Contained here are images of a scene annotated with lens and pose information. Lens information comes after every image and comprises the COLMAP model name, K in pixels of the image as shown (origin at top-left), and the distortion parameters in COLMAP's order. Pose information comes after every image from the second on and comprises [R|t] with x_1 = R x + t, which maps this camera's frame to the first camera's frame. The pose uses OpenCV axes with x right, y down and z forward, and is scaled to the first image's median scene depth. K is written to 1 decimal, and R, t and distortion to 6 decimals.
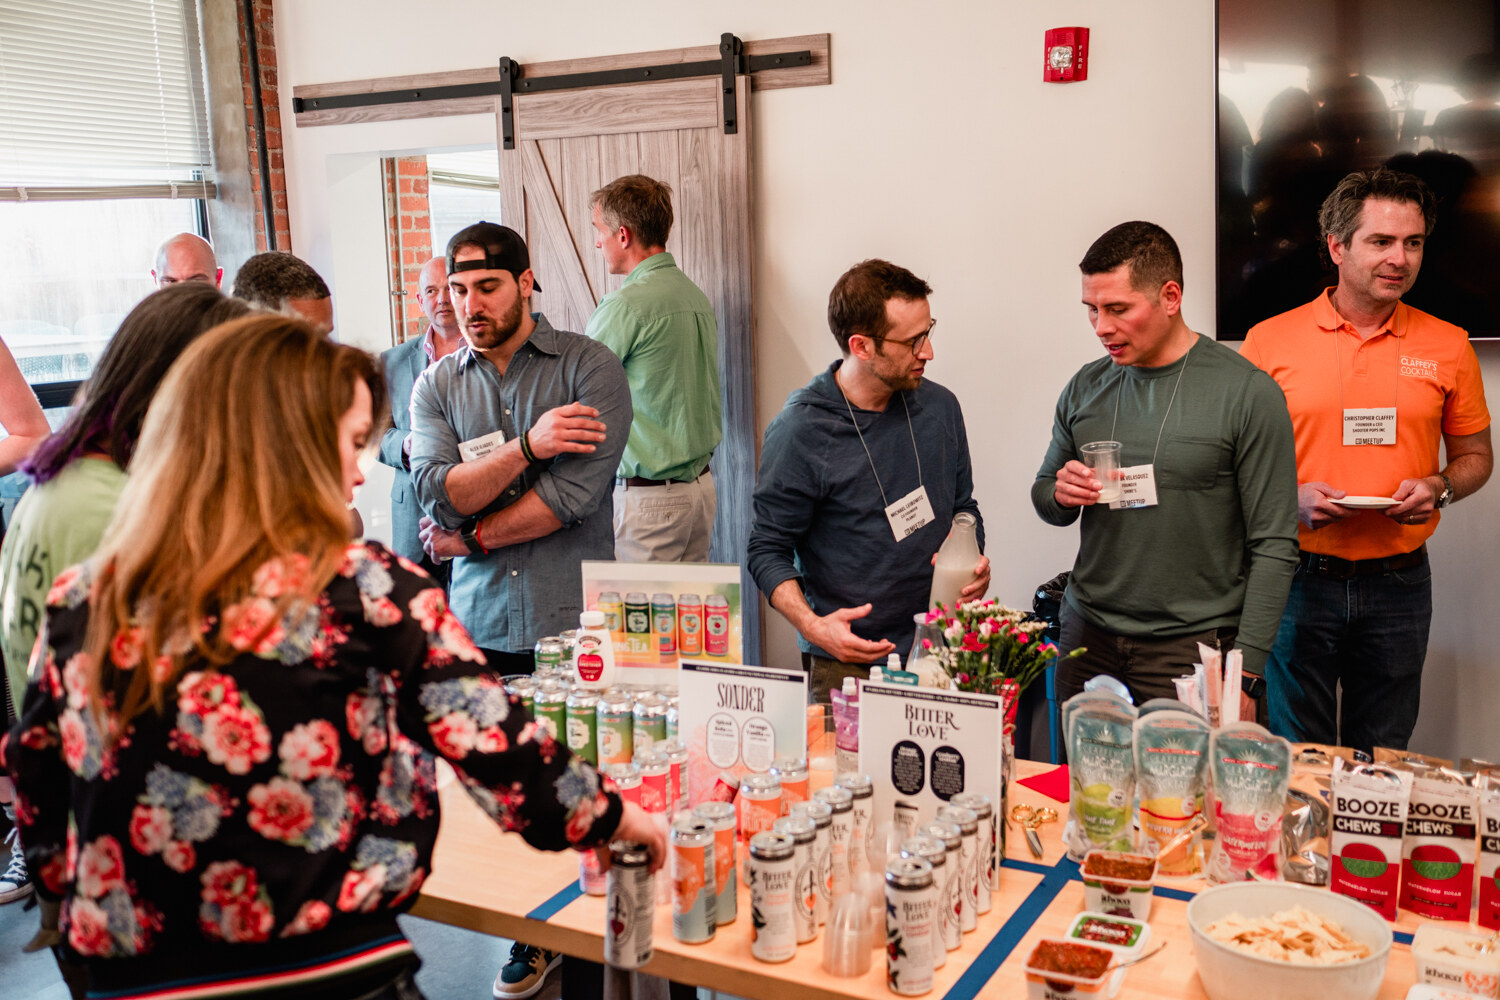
lens RADIAL K [[1498.6, 0, 750.0], [0, 1498.6, 500.0], [0, 0, 1]] dist [-0.007077, 0.150248]
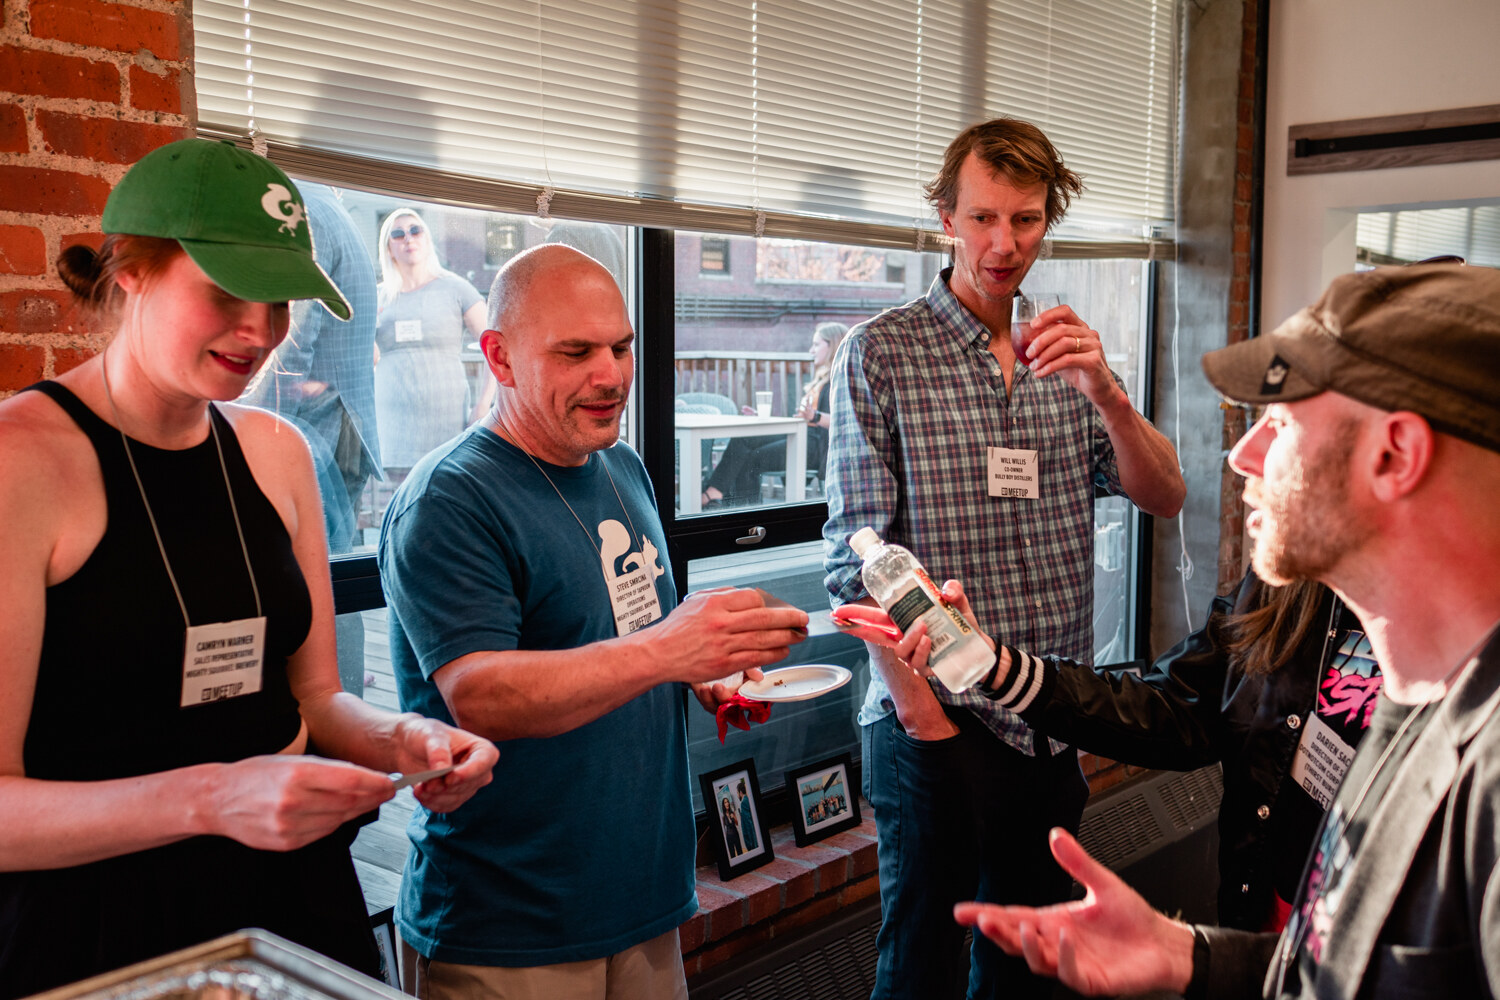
lens RADIAL K [[1498.6, 0, 750.0], [0, 1498.6, 500.0], [0, 0, 1]] dist [-0.007077, 0.150248]
pose [[0.976972, 0.053154, -0.206643, -0.414116], [-0.066373, 0.996133, -0.057570, -0.006769], [0.202784, 0.069960, 0.976721, 0.159067]]
